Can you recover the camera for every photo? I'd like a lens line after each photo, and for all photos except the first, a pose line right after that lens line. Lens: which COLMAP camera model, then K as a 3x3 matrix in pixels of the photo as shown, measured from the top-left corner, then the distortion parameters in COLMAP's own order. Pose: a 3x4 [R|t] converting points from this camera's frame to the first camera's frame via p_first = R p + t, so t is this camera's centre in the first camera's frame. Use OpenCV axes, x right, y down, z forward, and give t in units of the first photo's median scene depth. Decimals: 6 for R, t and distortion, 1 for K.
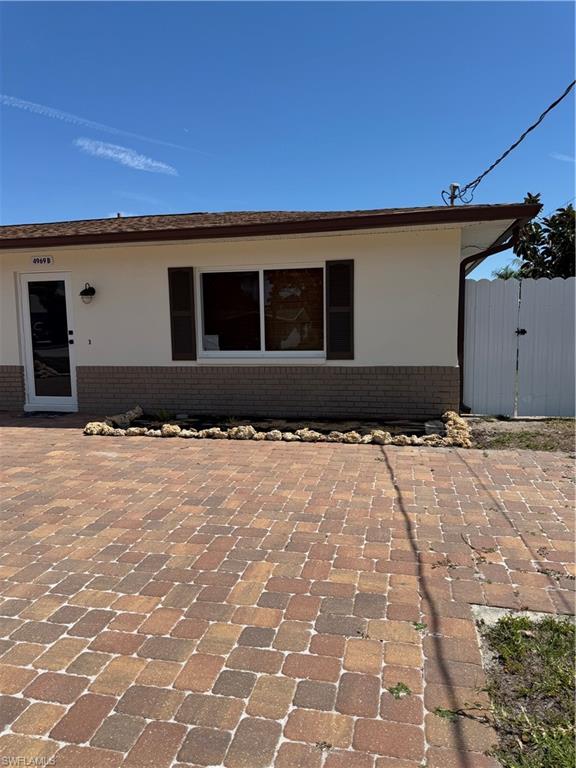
lens RADIAL K [[547.1, 0, 290.4], [0, 547.1, 381.8], [0, 0, 1]] dist [0.062367, -0.066898]
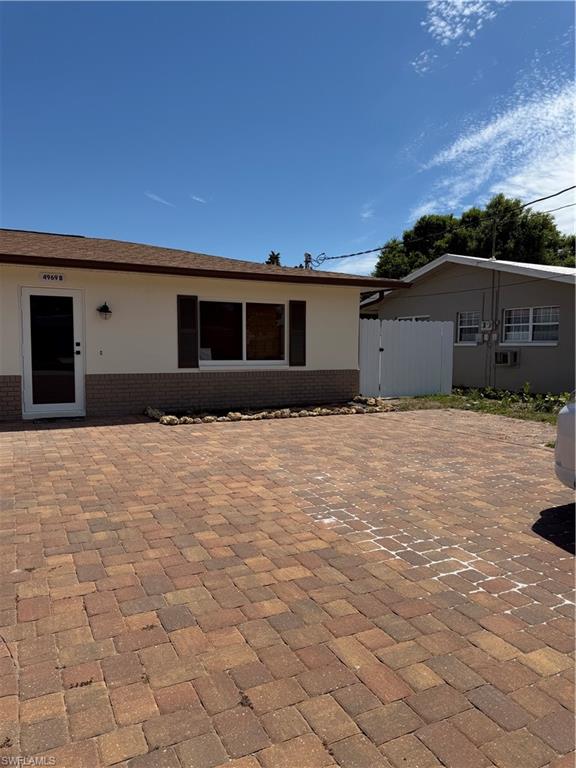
lens RADIAL K [[547.1, 0, 290.4], [0, 547.1, 381.8], [0, 0, 1]] dist [0.062367, -0.066898]
pose [[0.754554, -0.023957, 0.655800, -0.855176], [0.047107, 0.998733, -0.017716, 0.027144], [-0.654545, 0.044261, 0.754727, -0.116168]]
